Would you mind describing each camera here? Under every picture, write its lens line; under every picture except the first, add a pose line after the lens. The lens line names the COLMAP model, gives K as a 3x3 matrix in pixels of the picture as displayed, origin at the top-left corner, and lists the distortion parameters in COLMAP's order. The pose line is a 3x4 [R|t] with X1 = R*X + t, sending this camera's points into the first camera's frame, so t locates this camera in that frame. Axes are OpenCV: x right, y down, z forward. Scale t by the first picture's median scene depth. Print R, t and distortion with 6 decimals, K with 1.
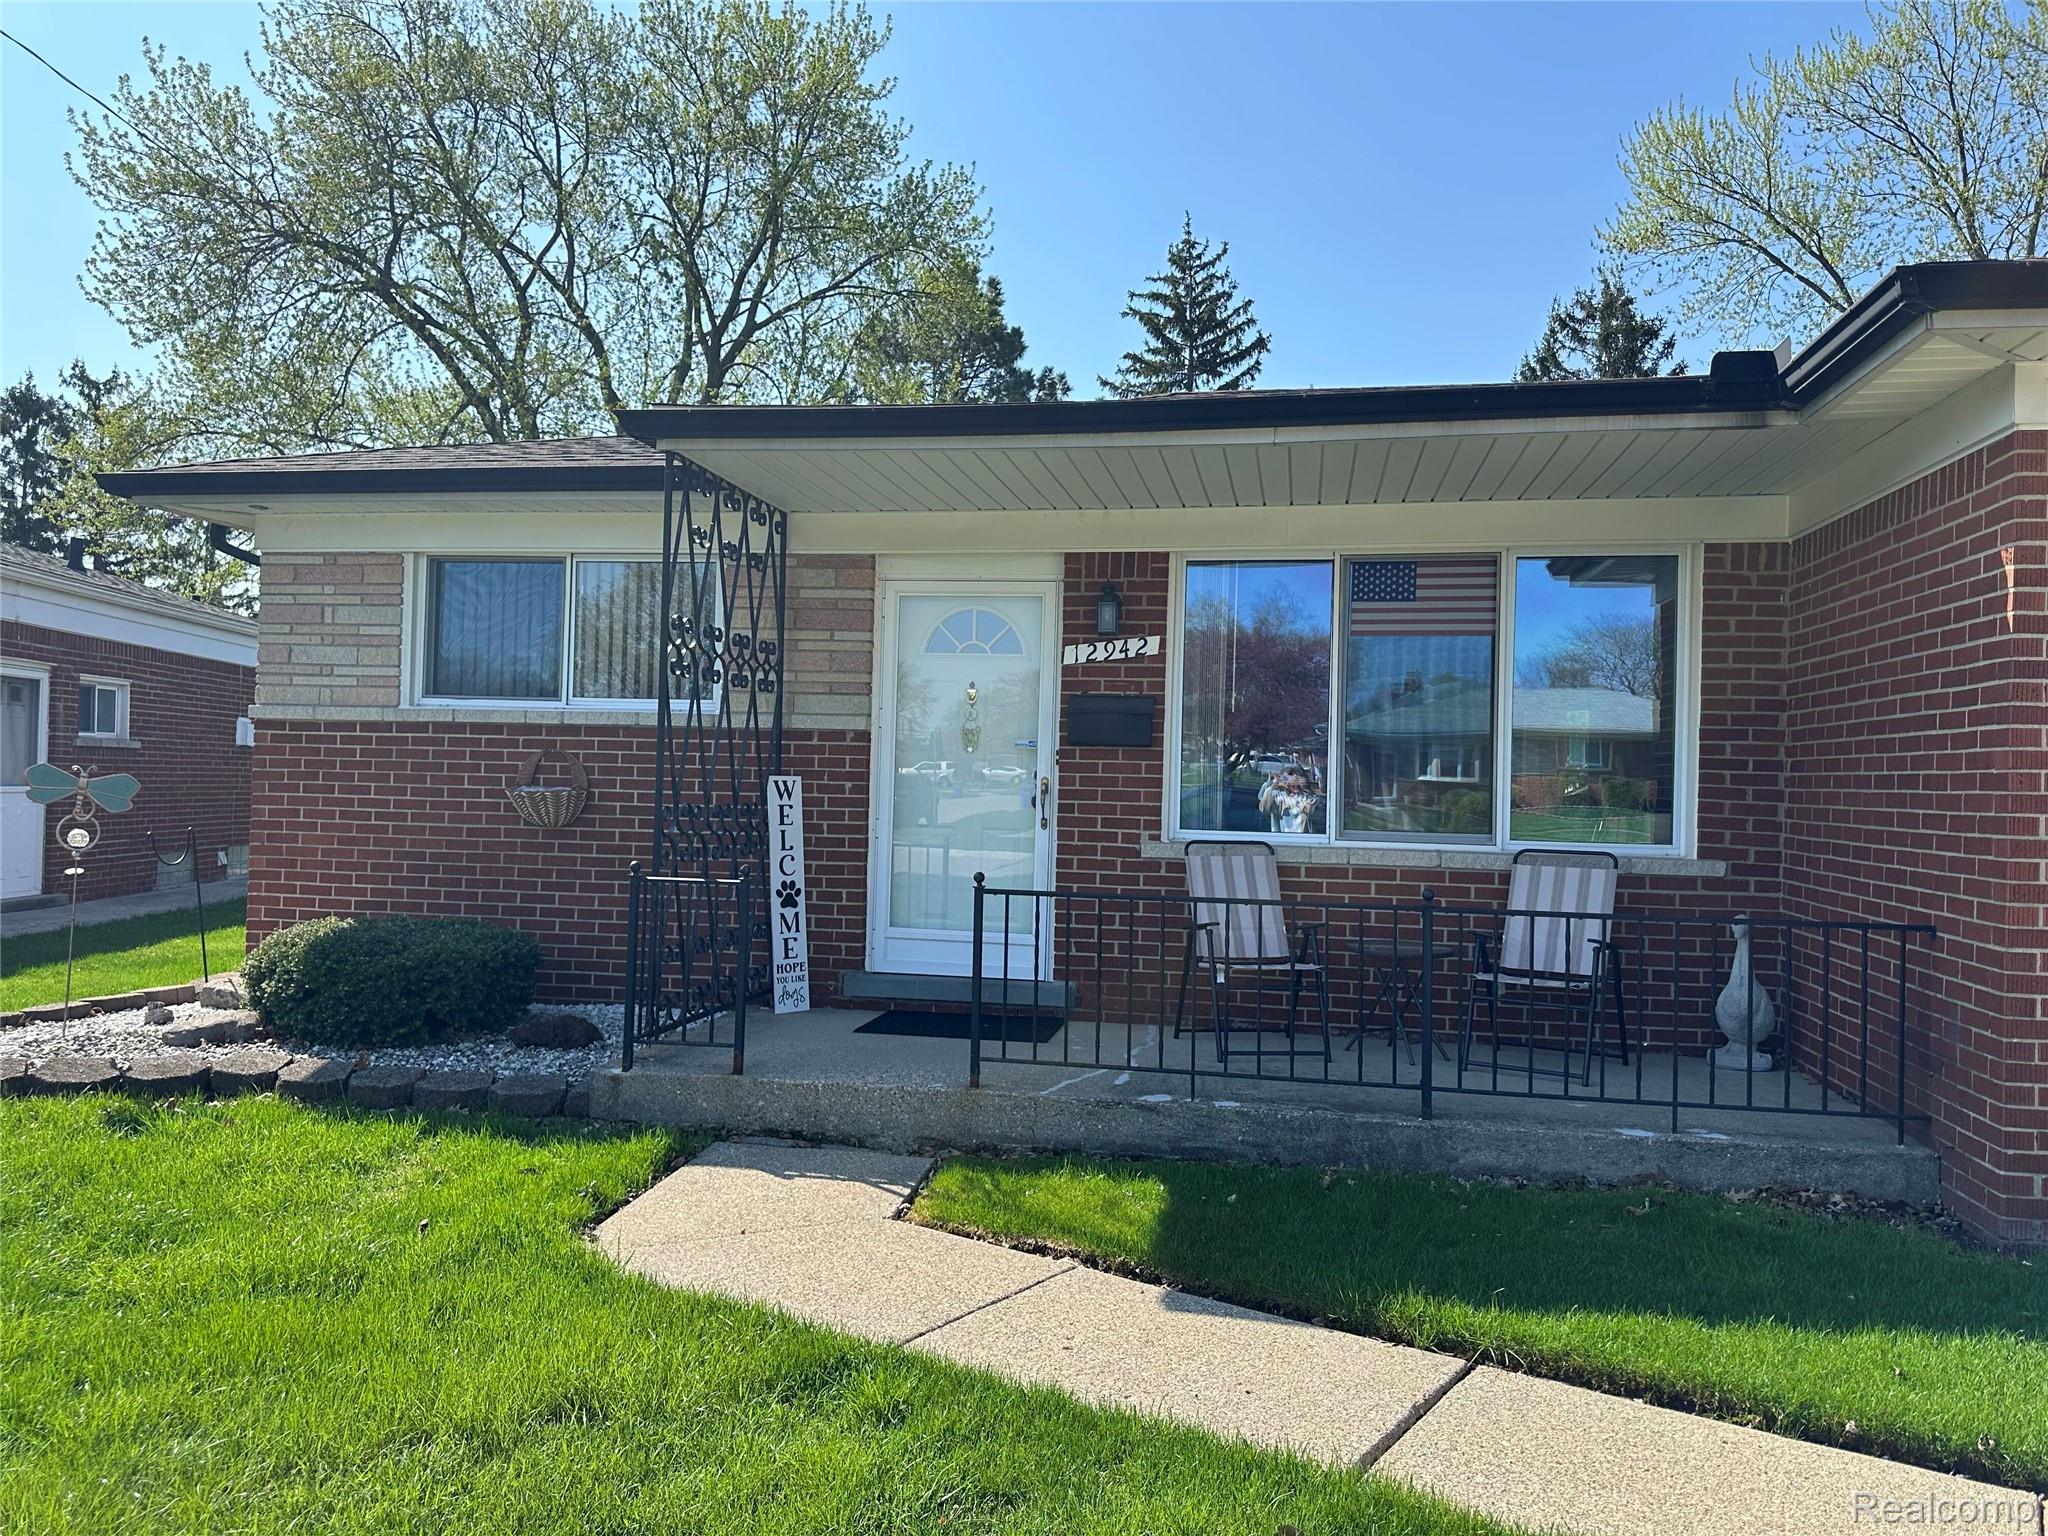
lens RADIAL K [[1420.7, 0, 1015.0], [0, 1420.7, 764.0], [0, 0, 1]] dist [0.150441, -0.223921]
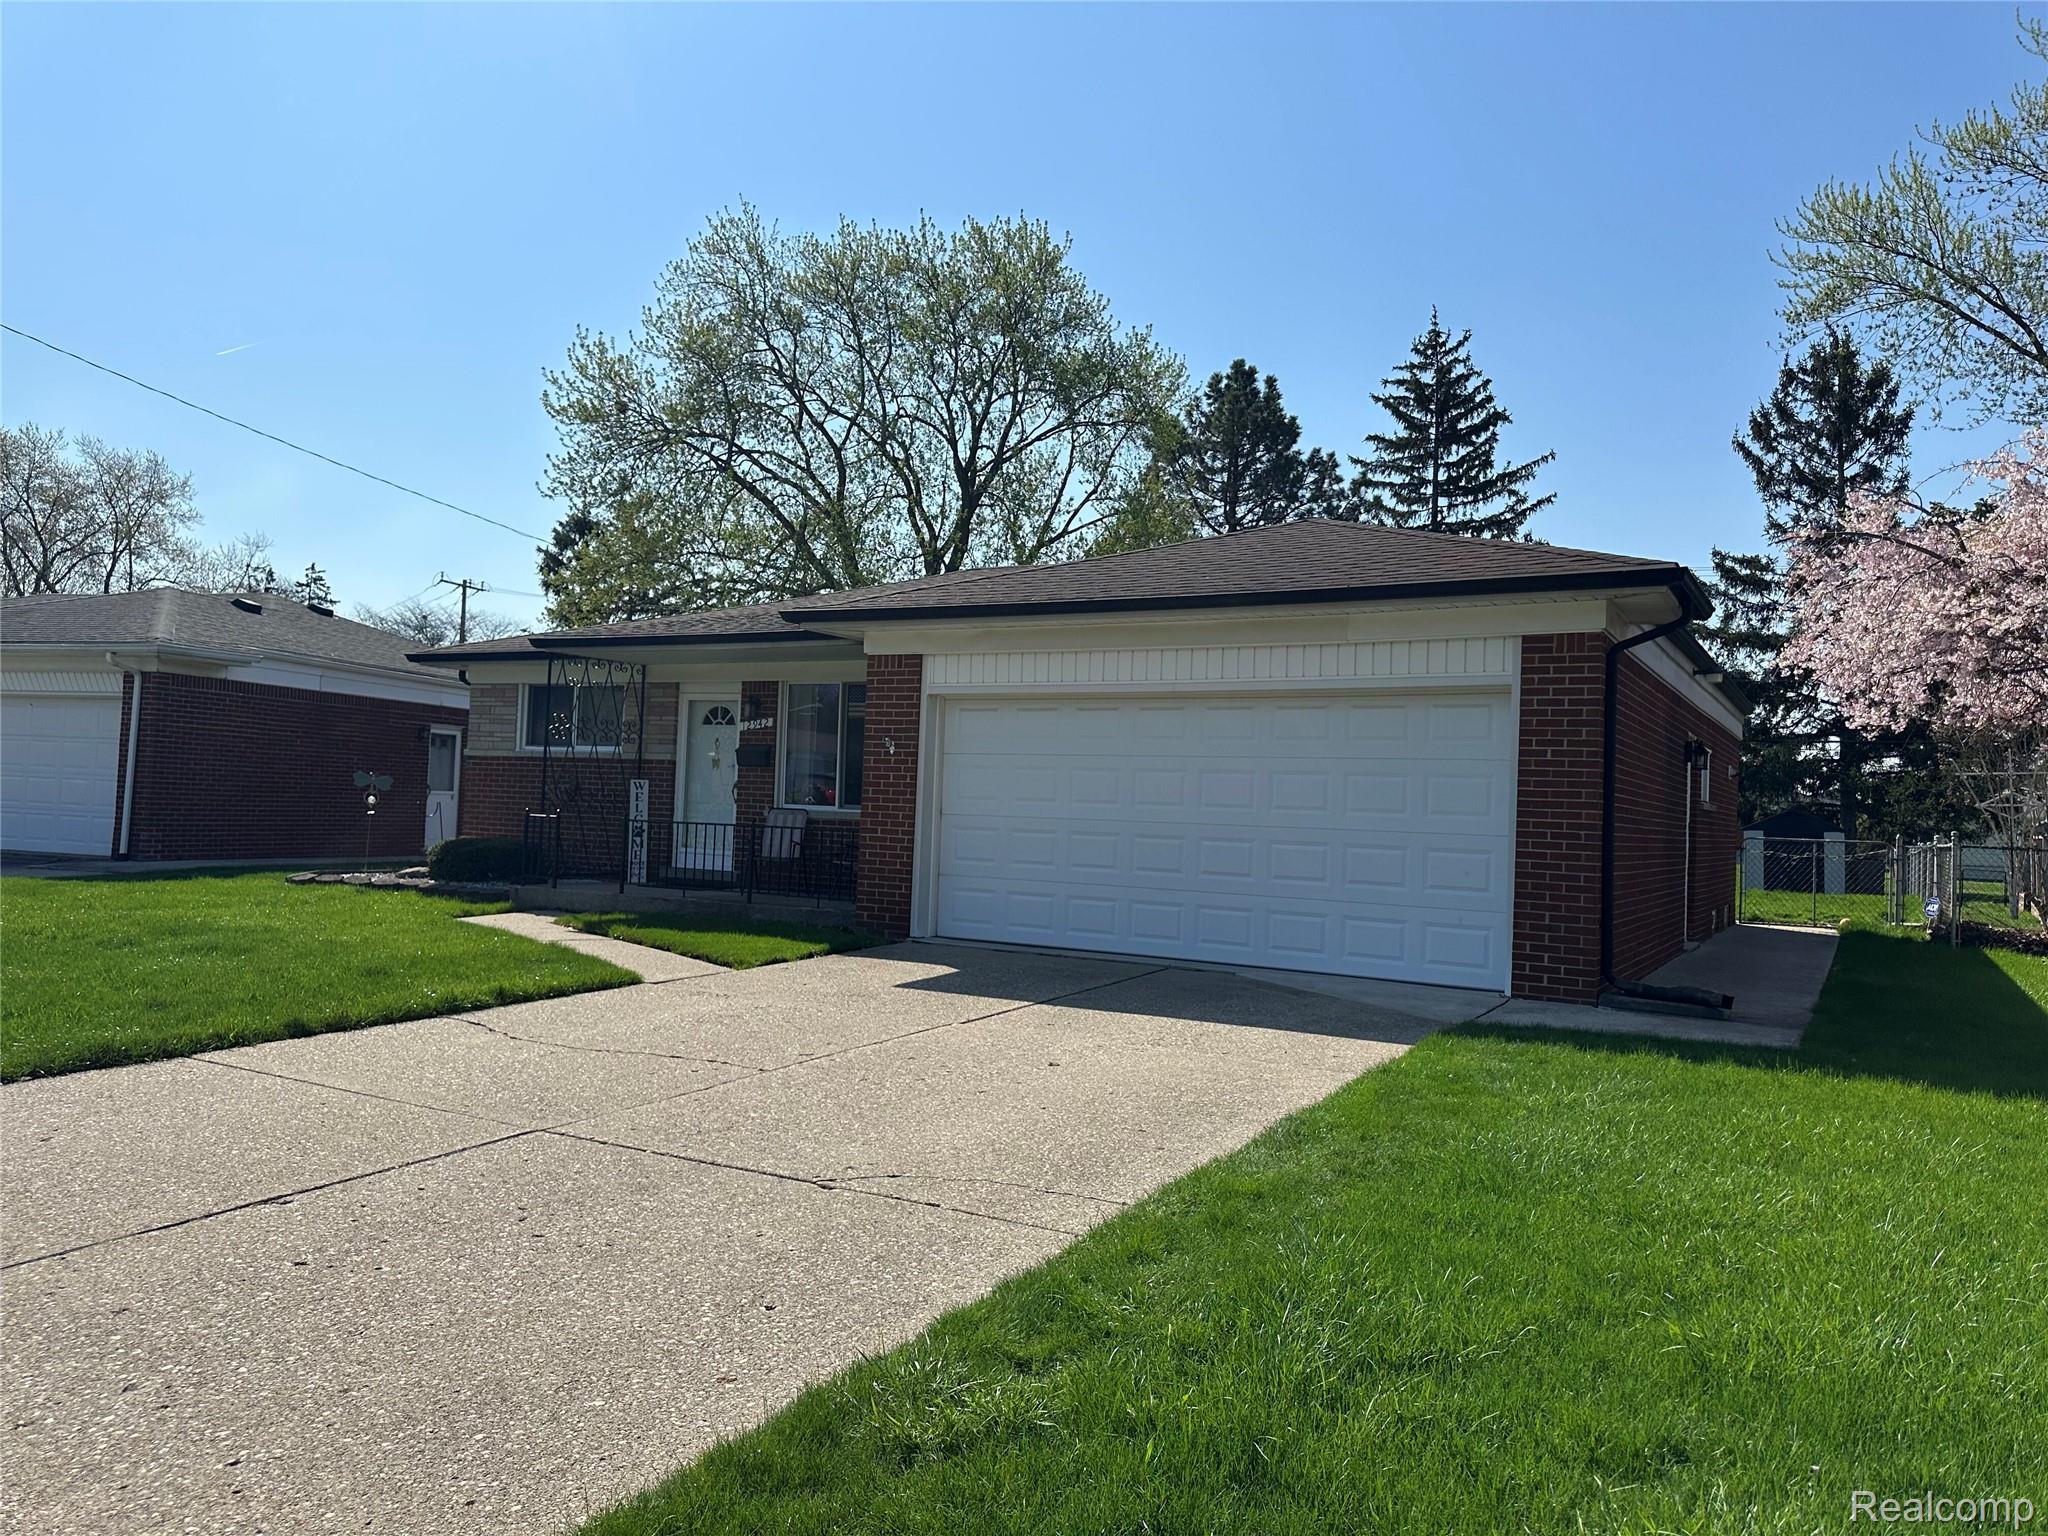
lens RADIAL K [[1420.7, 0, 1015.0], [0, 1420.7, 764.0], [0, 0, 1]] dist [0.150441, -0.223921]
pose [[0.940732, 0.001382, -0.339148, 0.295477], [-0.010633, 0.999620, -0.025421, 0.008749], [0.338984, 0.027521, 0.940389, -0.238199]]
